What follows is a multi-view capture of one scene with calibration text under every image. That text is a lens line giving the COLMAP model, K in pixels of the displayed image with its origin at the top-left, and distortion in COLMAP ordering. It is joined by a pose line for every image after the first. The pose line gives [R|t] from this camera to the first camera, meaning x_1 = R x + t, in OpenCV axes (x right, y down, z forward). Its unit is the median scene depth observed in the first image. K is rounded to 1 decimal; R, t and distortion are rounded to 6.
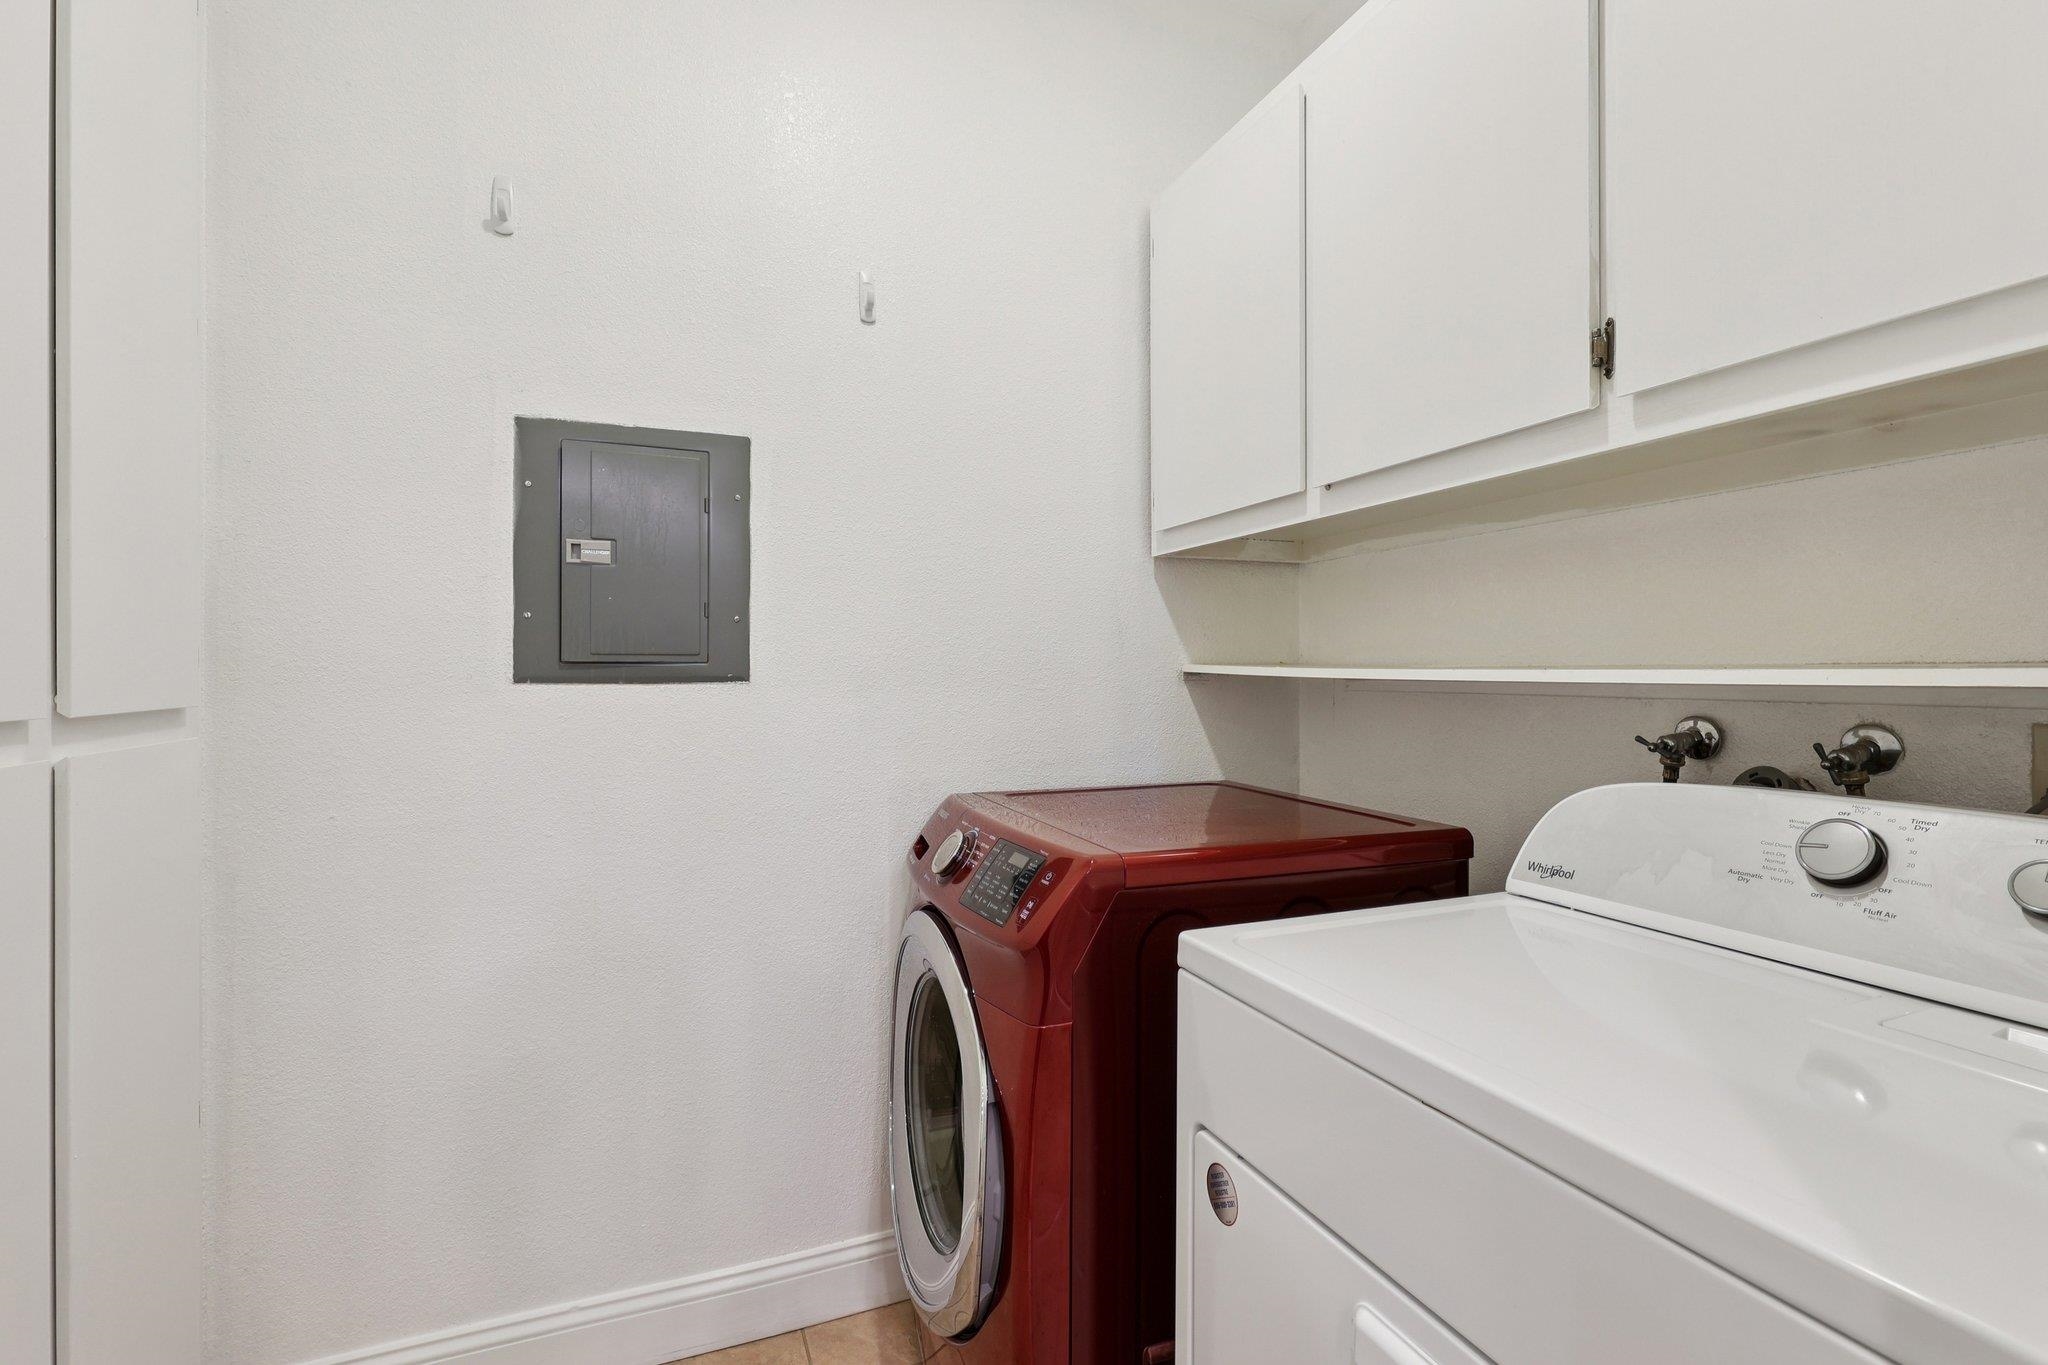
lens RADIAL K [[934.9, 0, 1018.7], [0, 934.9, 681.7], [0, 0, 1]] dist [-0.028480, 0.007831]
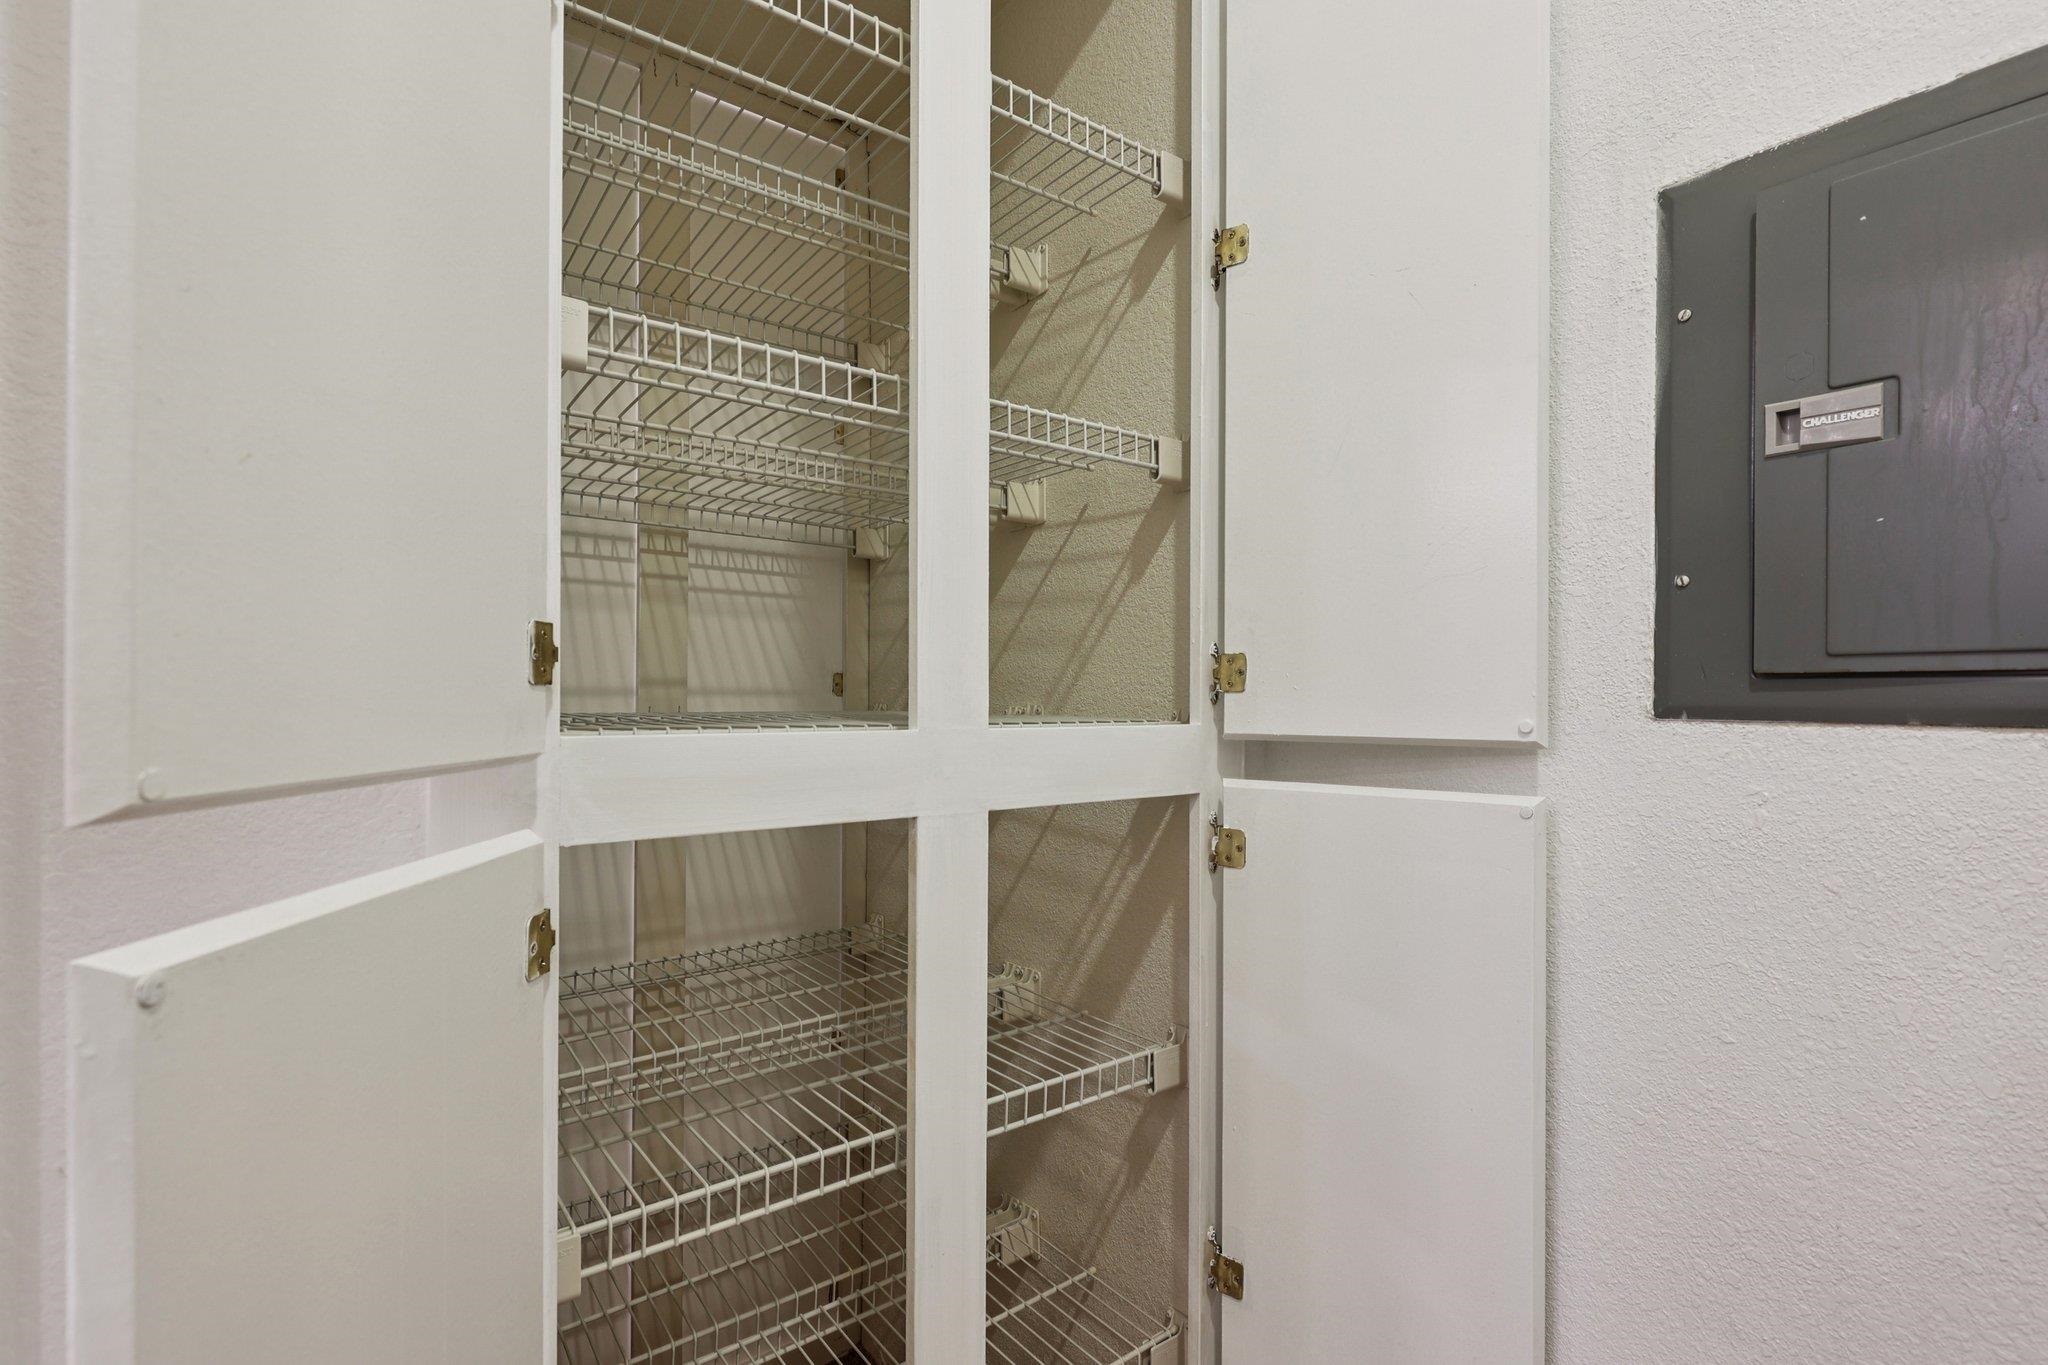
lens RADIAL K [[934.9, 0, 1023.9], [0, 934.9, 696.2], [0, 0, 1]] dist [-0.028480, 0.007831]
pose [[0.262534, 0.004319, -0.964913, -0.146870], [-0.007475, 0.999969, 0.002442, -0.009173], [0.964894, 0.006571, 0.262558, 0.530748]]
